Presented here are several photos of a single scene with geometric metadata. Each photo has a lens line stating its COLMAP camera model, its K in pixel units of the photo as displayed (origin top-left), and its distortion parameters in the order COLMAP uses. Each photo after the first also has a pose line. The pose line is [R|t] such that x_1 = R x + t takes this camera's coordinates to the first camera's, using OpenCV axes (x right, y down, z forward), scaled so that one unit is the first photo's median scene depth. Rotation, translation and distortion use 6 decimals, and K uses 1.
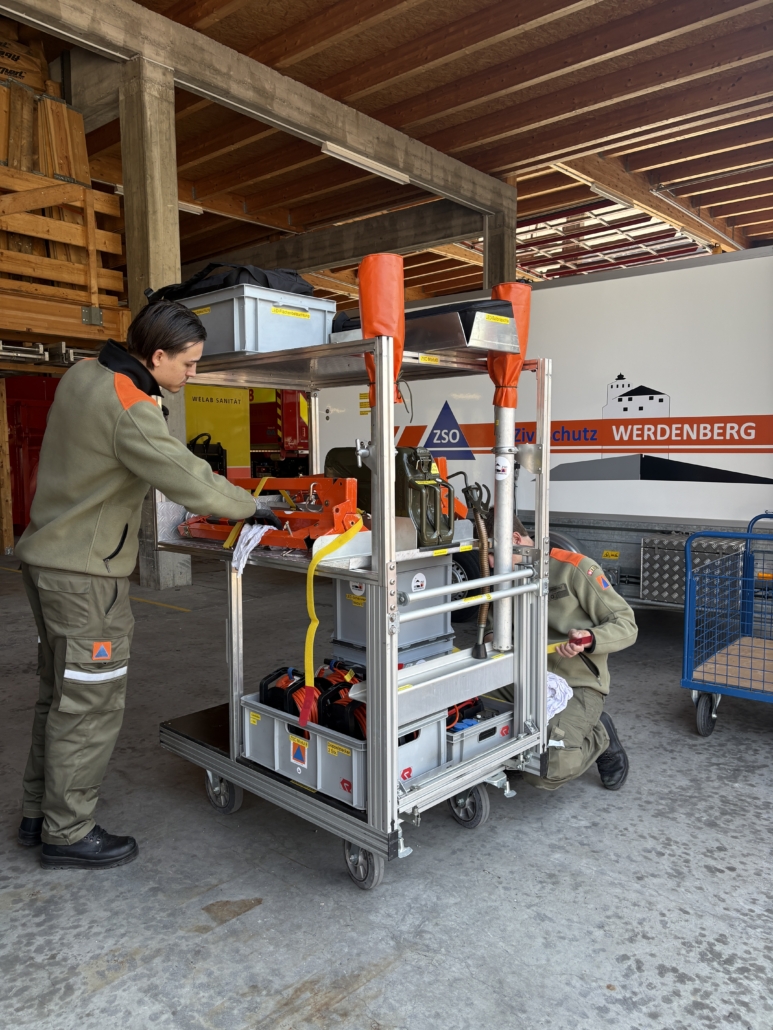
lens RADIAL K [[790.7, 0, 384.9], [0, 790.7, 513.3], [0, 0, 1]] dist [0.033568, -0.019820]
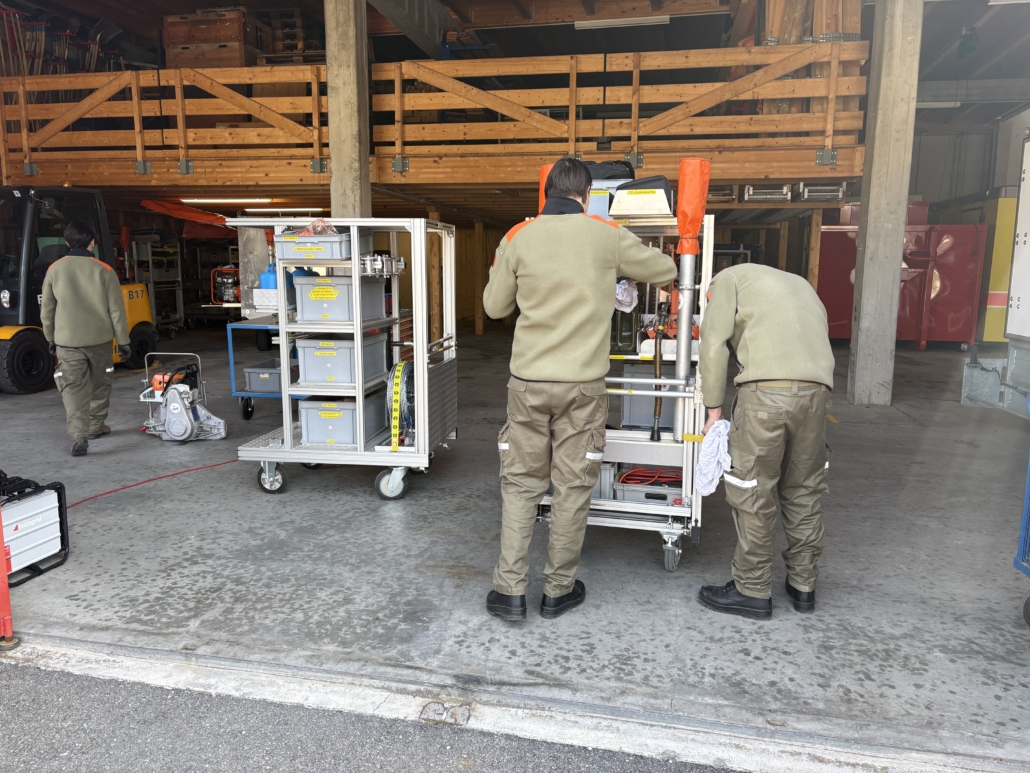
lens RADIAL K [[790.7, 0, 512.4], [0, 790.7, 387.6], [0, 0, 1]] dist [0.033568, -0.019820]
pose [[0.491562, 0.144708, -0.858735, 0.868707], [-0.084135, 0.989376, 0.118562, -0.034673], [0.866769, 0.013970, 0.498515, 0.085337]]
